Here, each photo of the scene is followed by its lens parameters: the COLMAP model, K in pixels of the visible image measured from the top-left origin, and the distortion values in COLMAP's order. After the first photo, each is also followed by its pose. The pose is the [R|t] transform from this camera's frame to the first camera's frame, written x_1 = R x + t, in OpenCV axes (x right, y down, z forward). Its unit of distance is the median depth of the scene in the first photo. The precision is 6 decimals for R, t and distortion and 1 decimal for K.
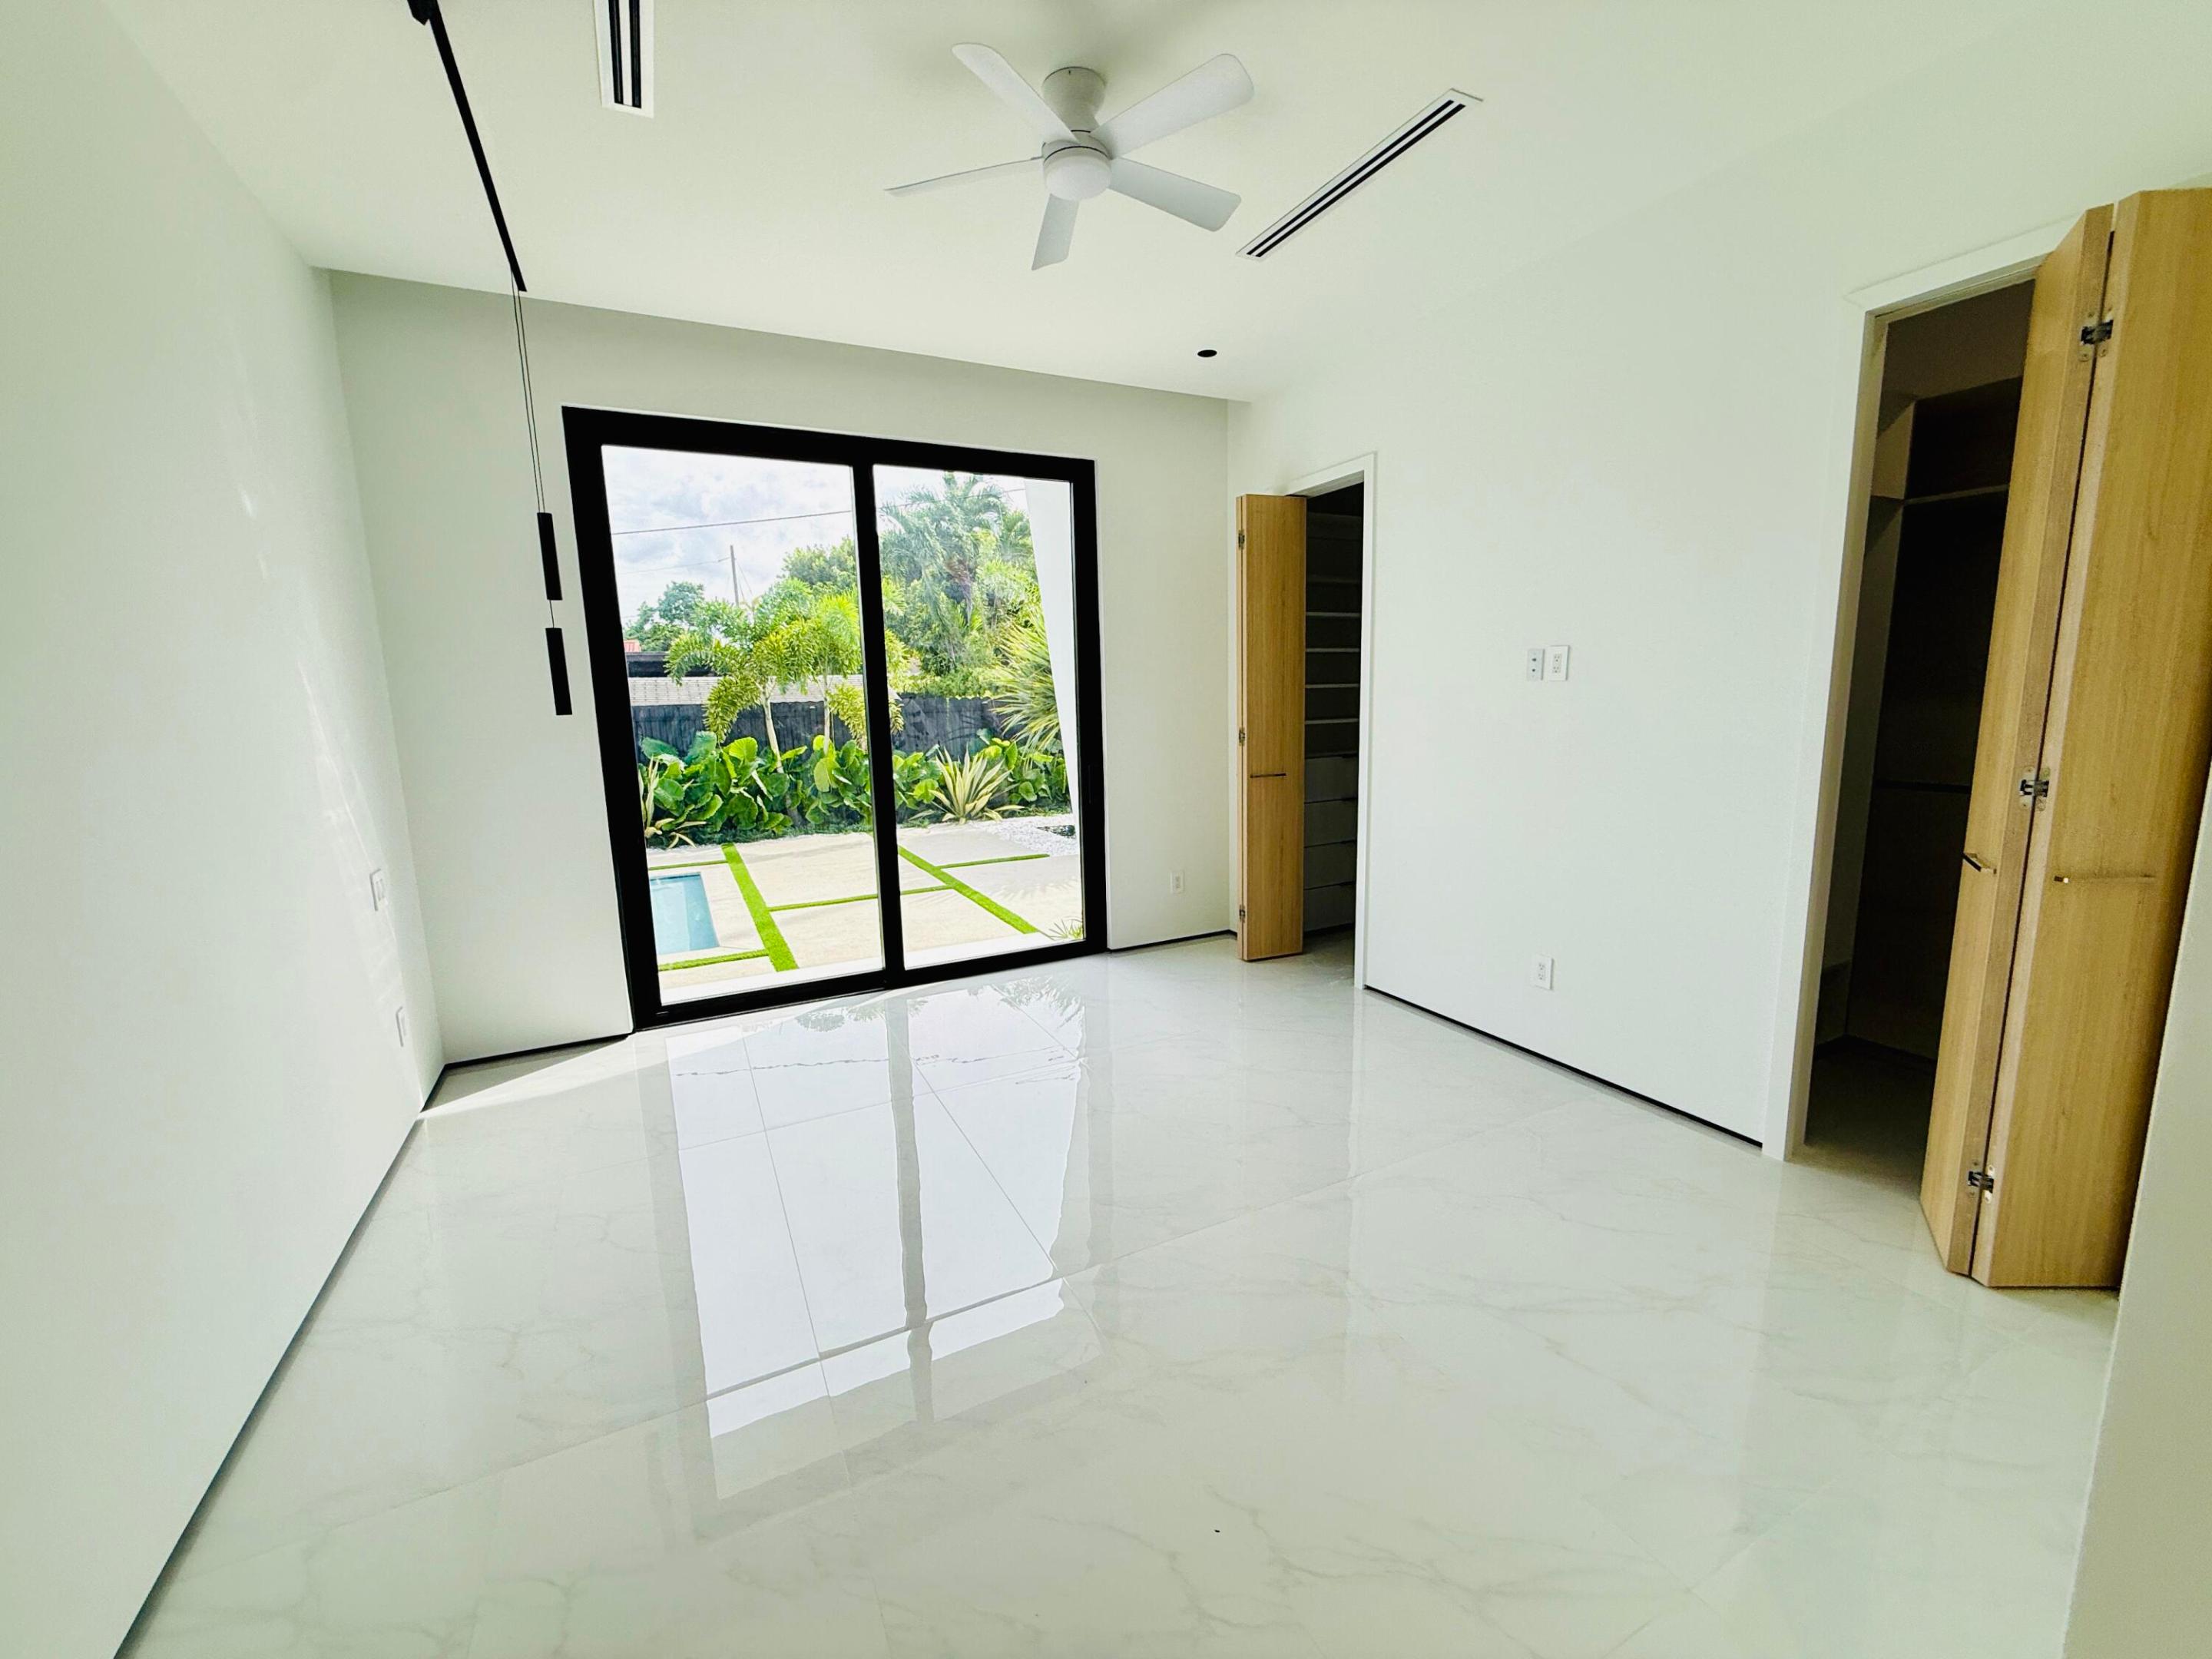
lens RADIAL K [[870.9, 0, 1098.4], [0, 870.9, 821.6], [0, 0, 1]] dist [-0.000282, 0.000014]
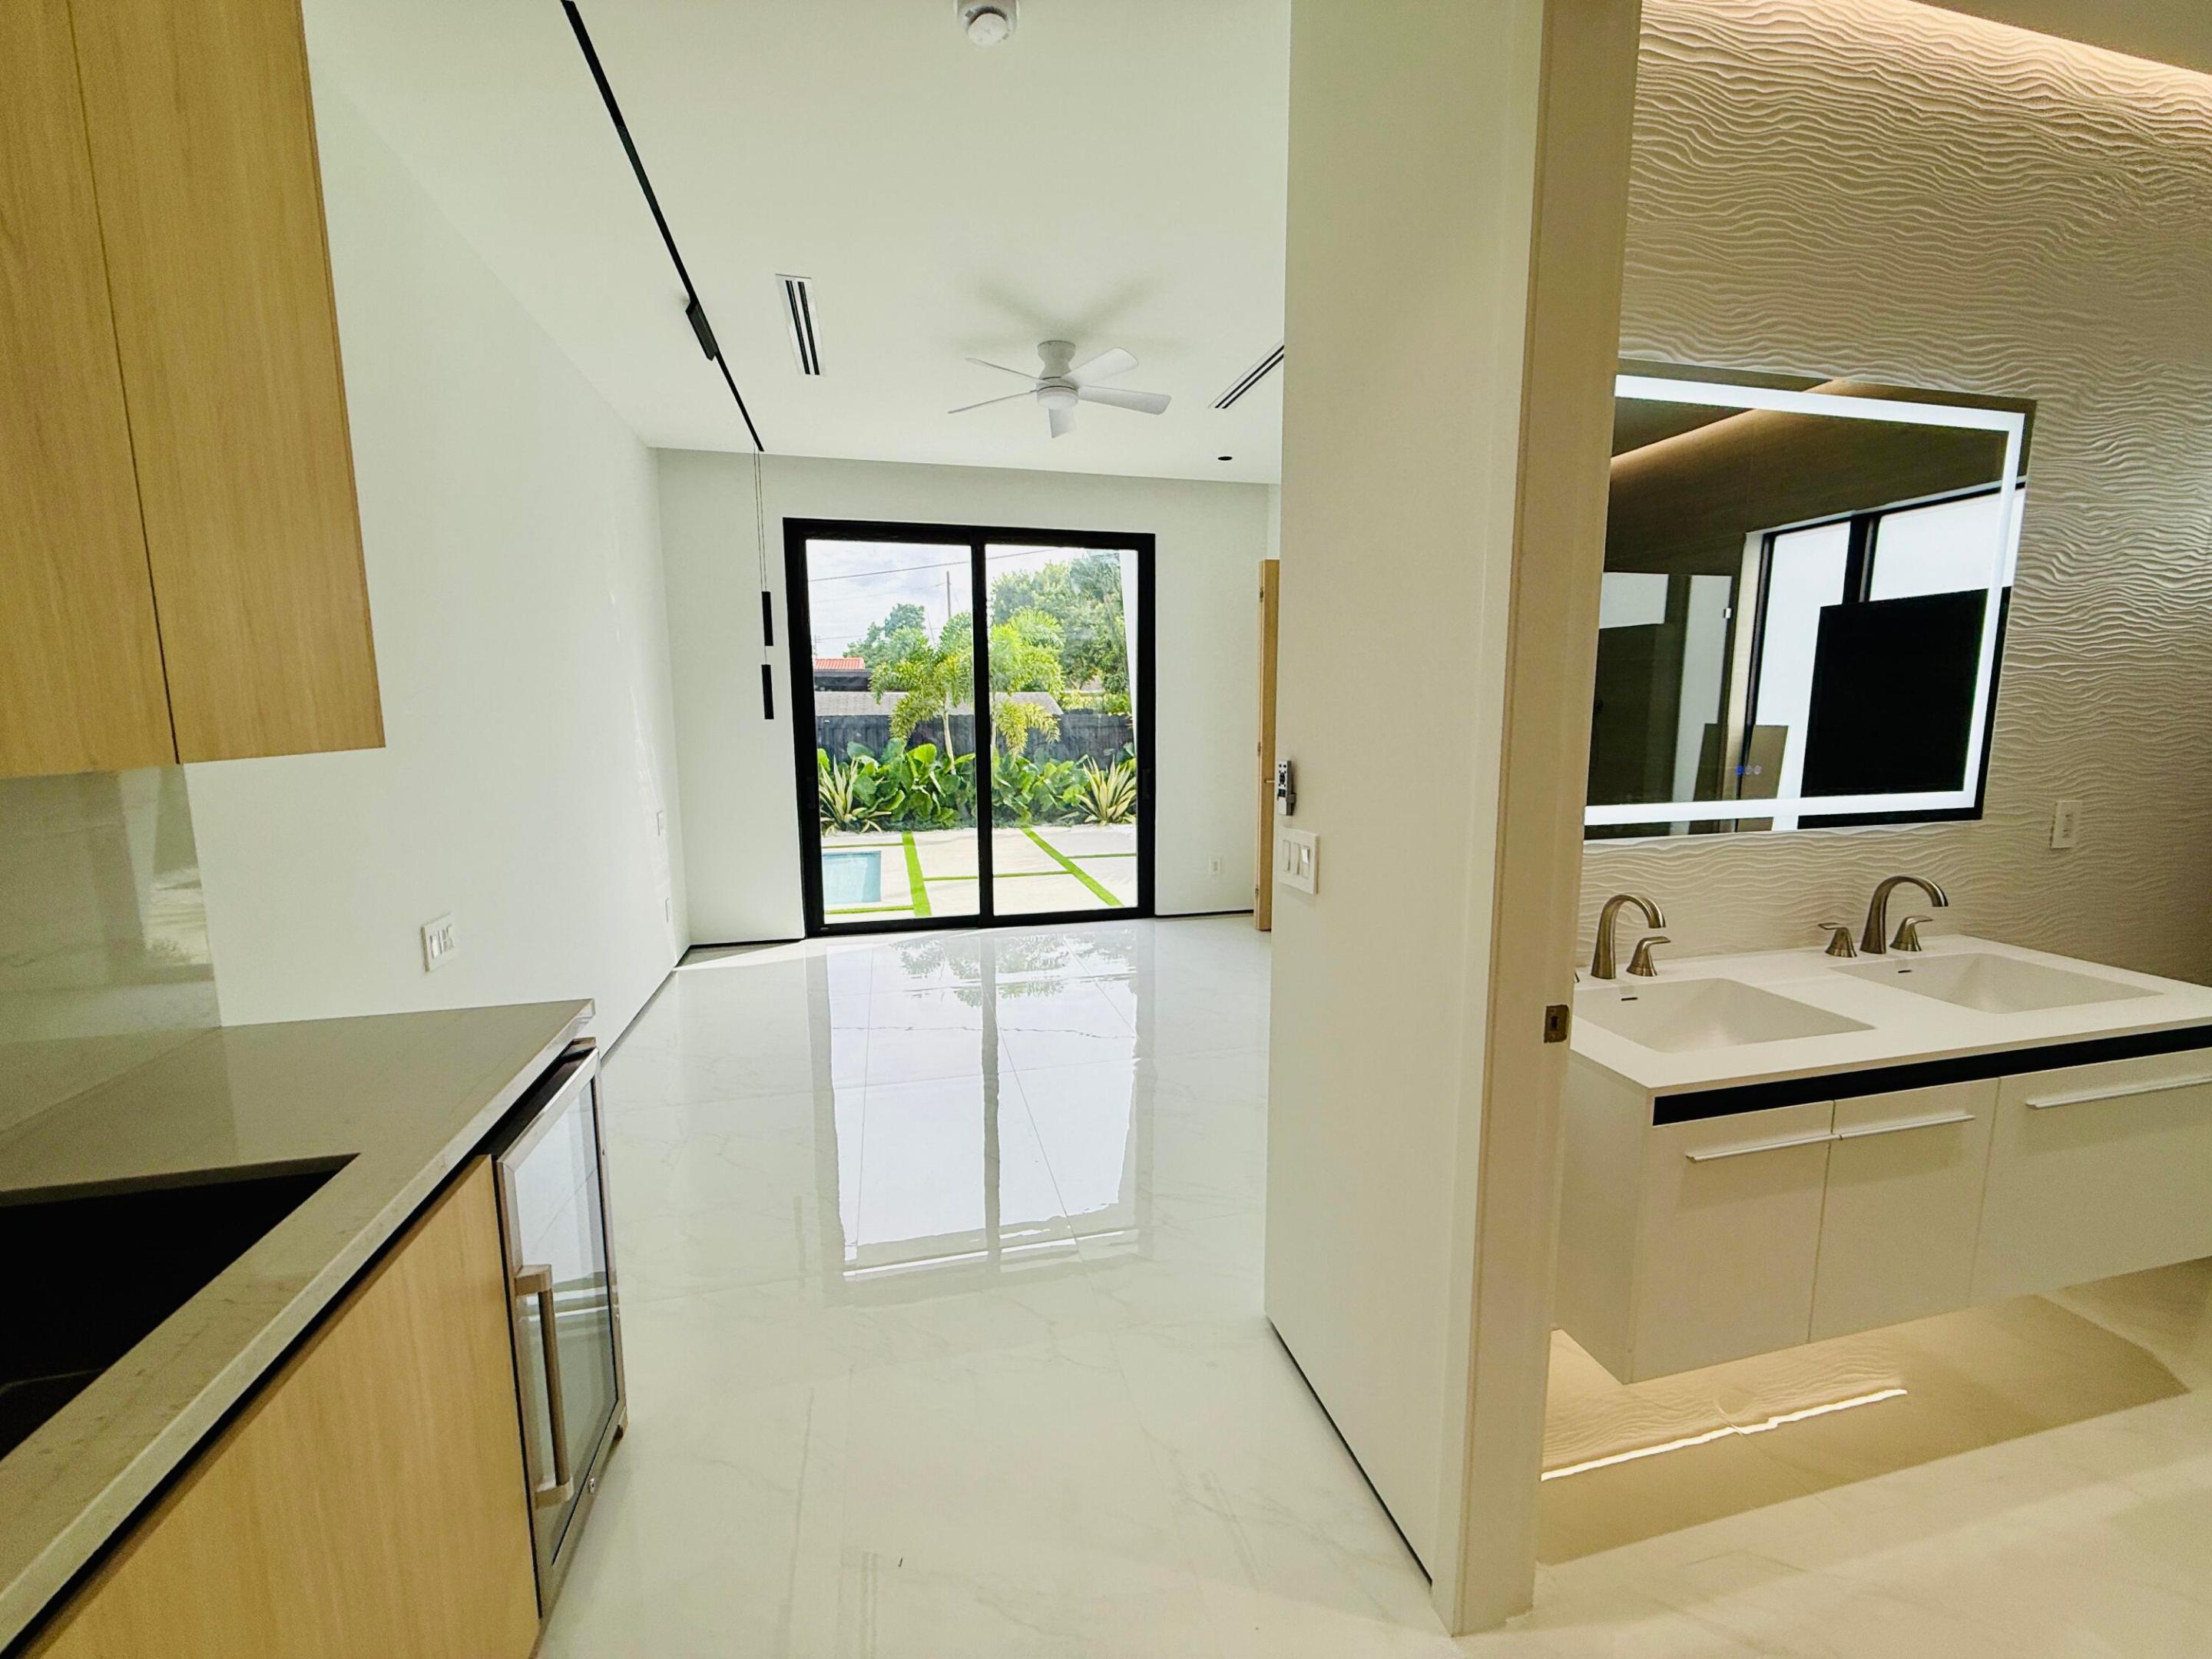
lens RADIAL K [[870.9, 0, 1098.4], [0, 870.9, 821.6], [0, 0, 1]] dist [-0.000282, 0.000014]
pose [[0.975201, 0.047659, -0.216130, 0.092424], [-0.051954, 0.998548, -0.014231, 0.015658], [0.215138, 0.025107, 0.976261, -0.118284]]
